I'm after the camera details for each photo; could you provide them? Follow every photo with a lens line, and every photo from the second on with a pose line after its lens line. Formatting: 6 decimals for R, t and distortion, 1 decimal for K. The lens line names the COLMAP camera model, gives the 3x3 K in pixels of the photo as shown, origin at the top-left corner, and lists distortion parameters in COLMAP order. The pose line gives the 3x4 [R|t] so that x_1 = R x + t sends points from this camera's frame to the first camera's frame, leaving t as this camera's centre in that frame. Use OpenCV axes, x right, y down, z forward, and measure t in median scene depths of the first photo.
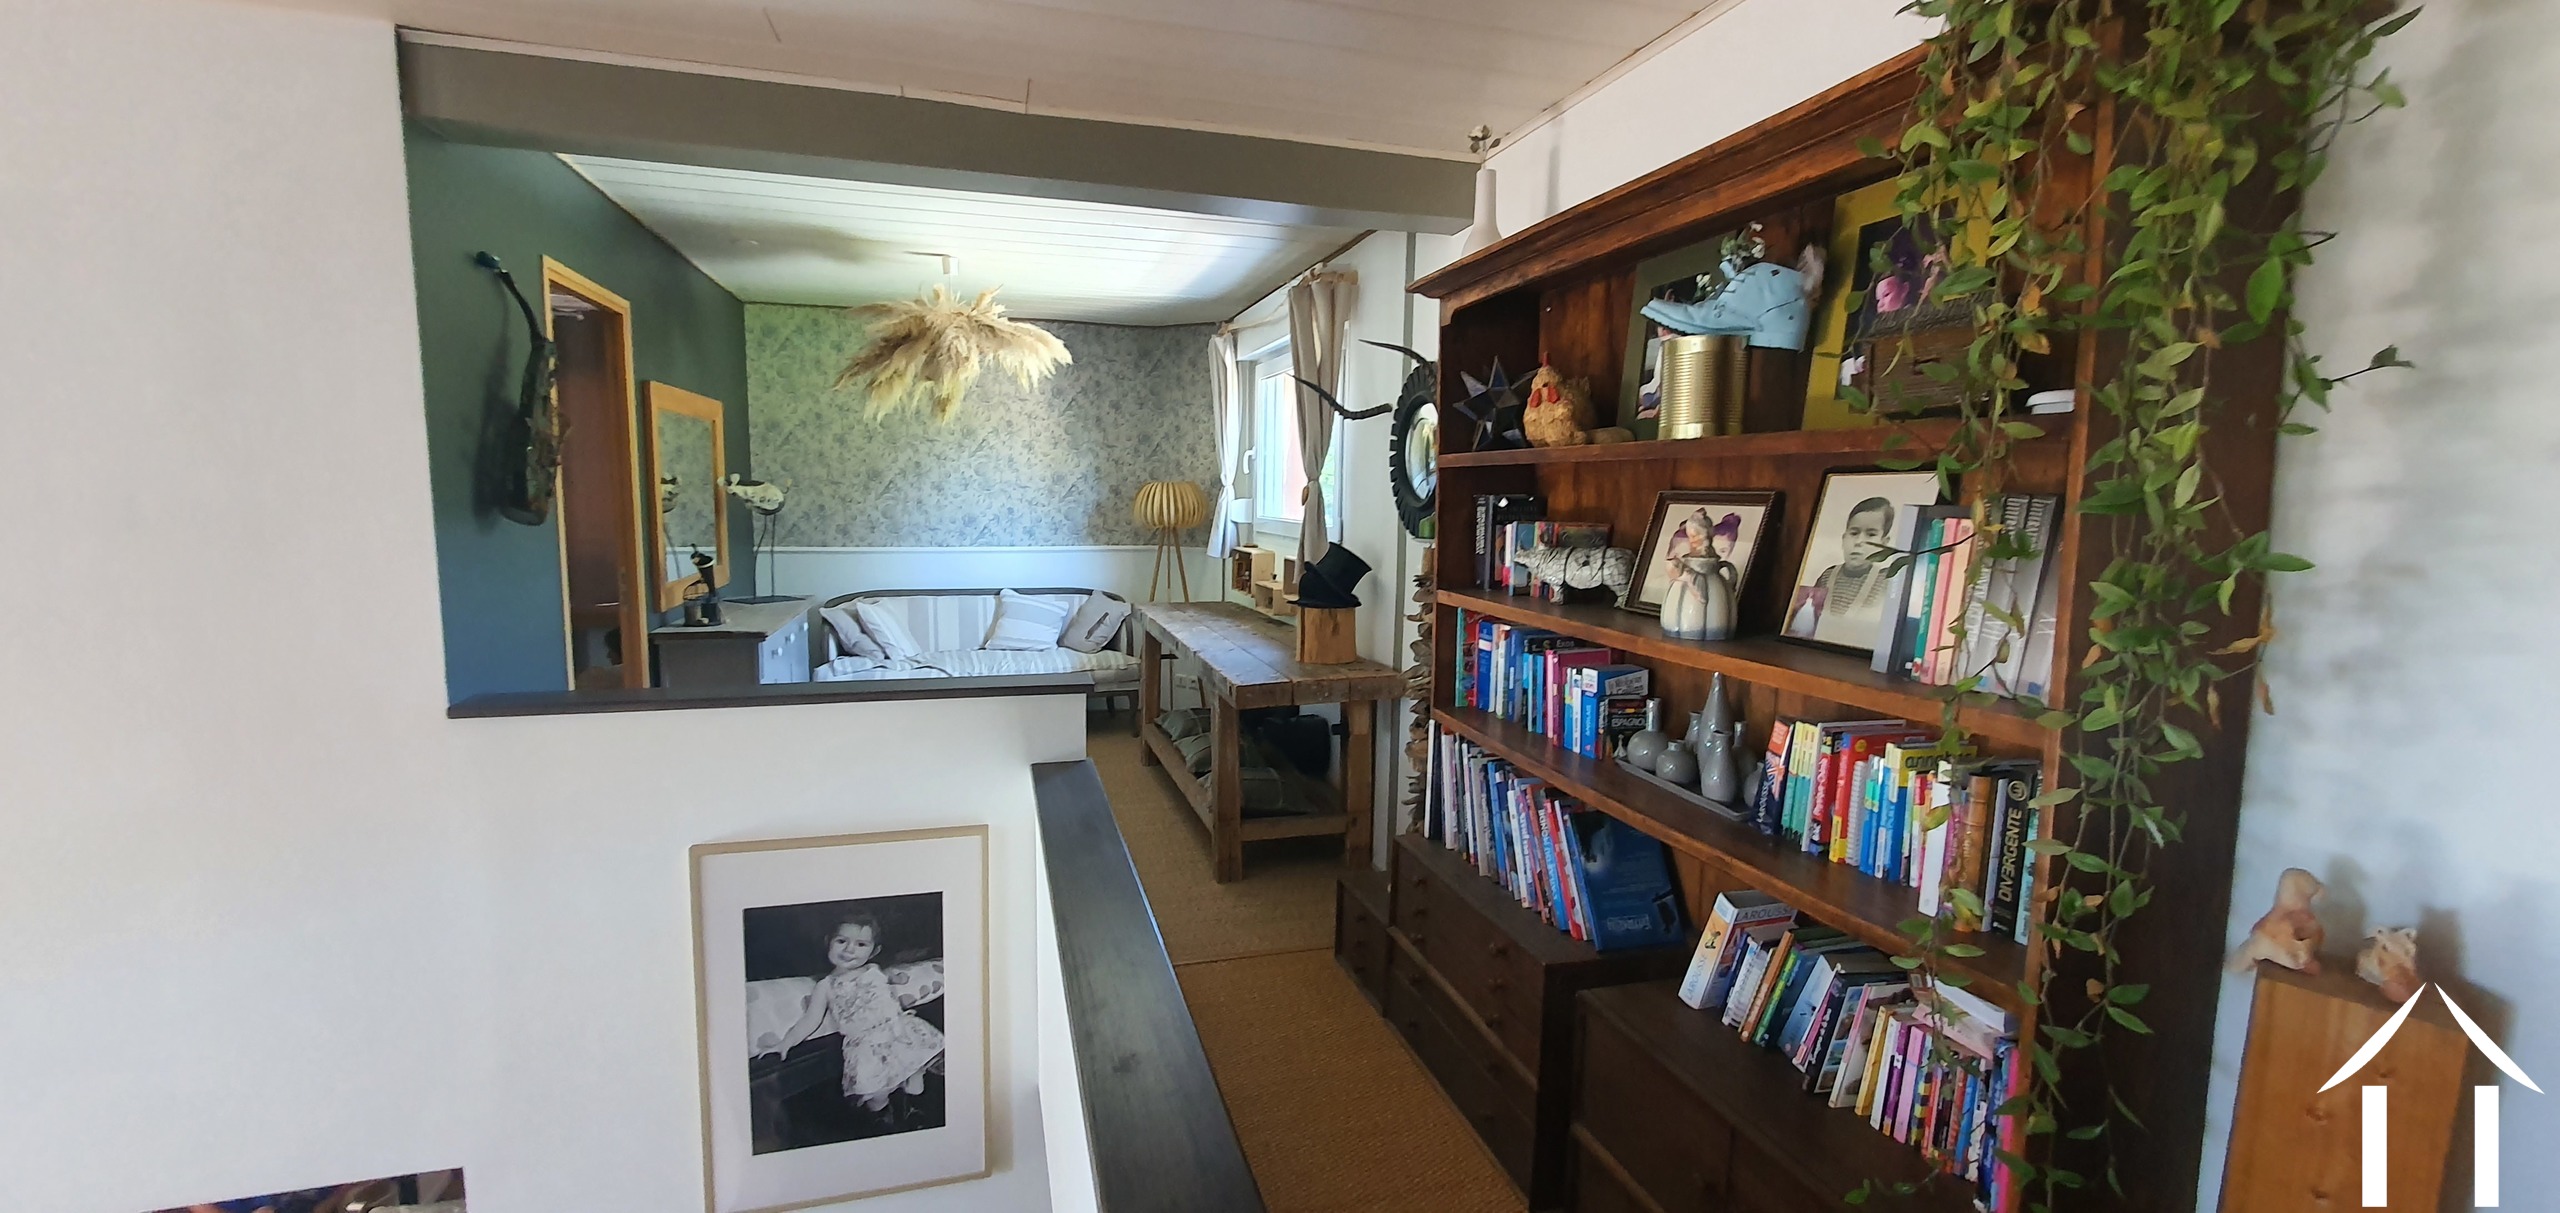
lens RADIAL K [[1030.3, 0, 1280.0], [0, 1030.3, 606.5], [0, 0, 1]] dist [0.000247, 0.000030]
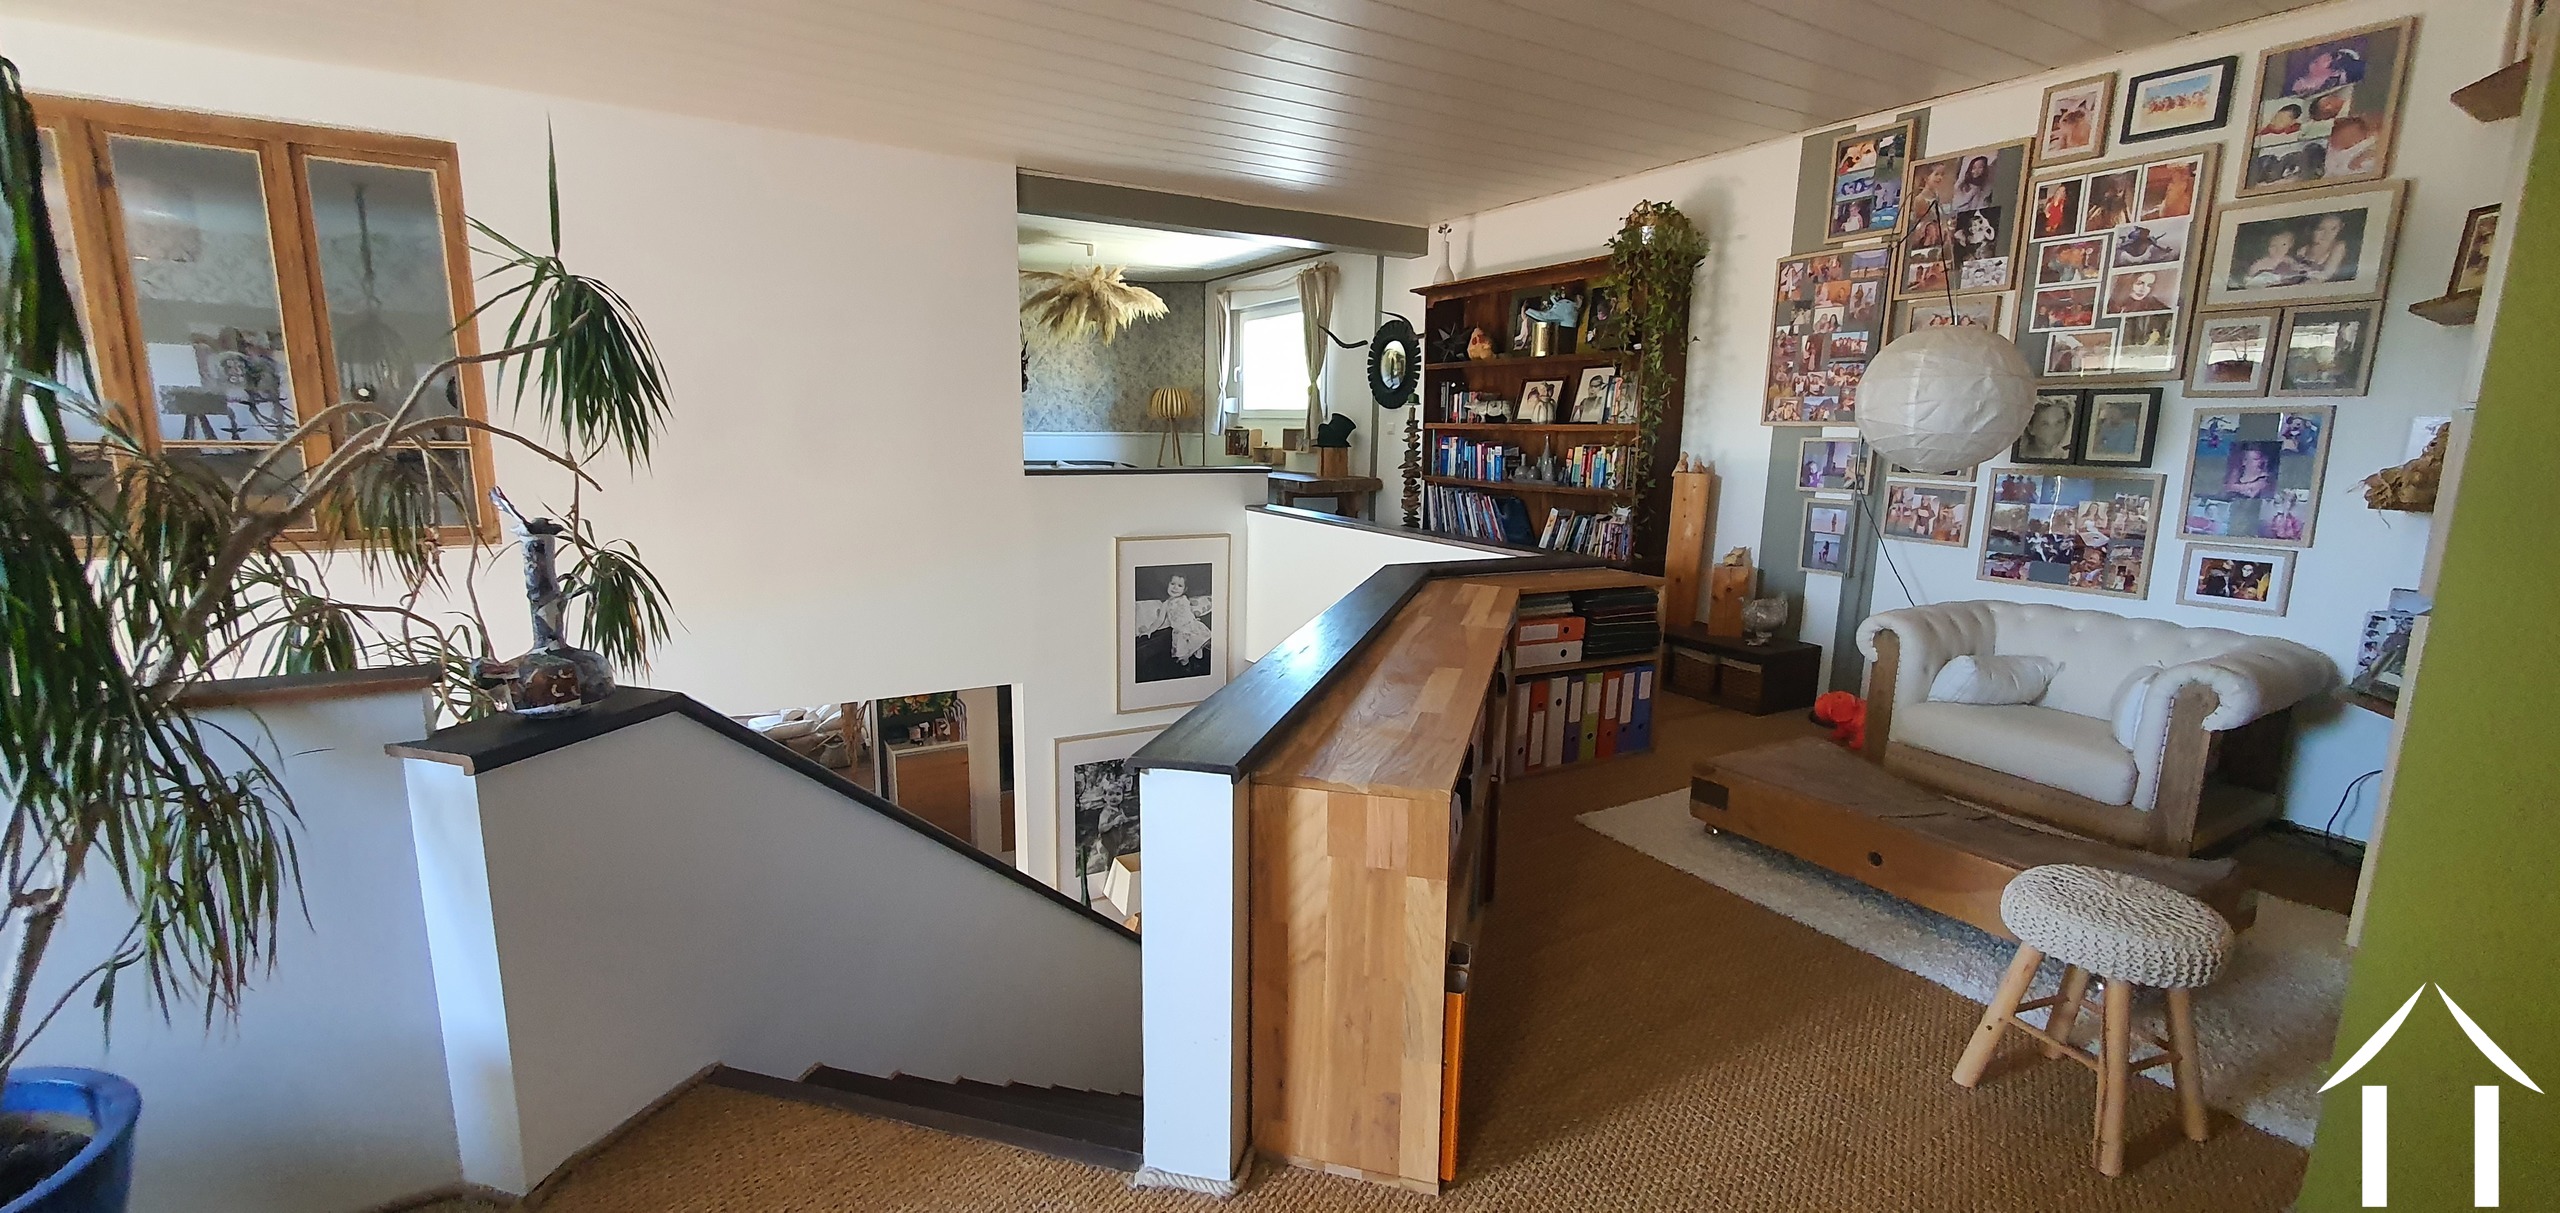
lens RADIAL K [[1033.8, 0, 1280.0], [0, 1033.8, 606.5], [0, 0, 1]] dist [-0.000818, 0.000024]
pose [[0.970834, -0.039248, 0.236517, -0.842940], [0.024388, 0.997559, 0.065430, 0.271237], [-0.238507, -0.057754, 0.969422, -1.386032]]
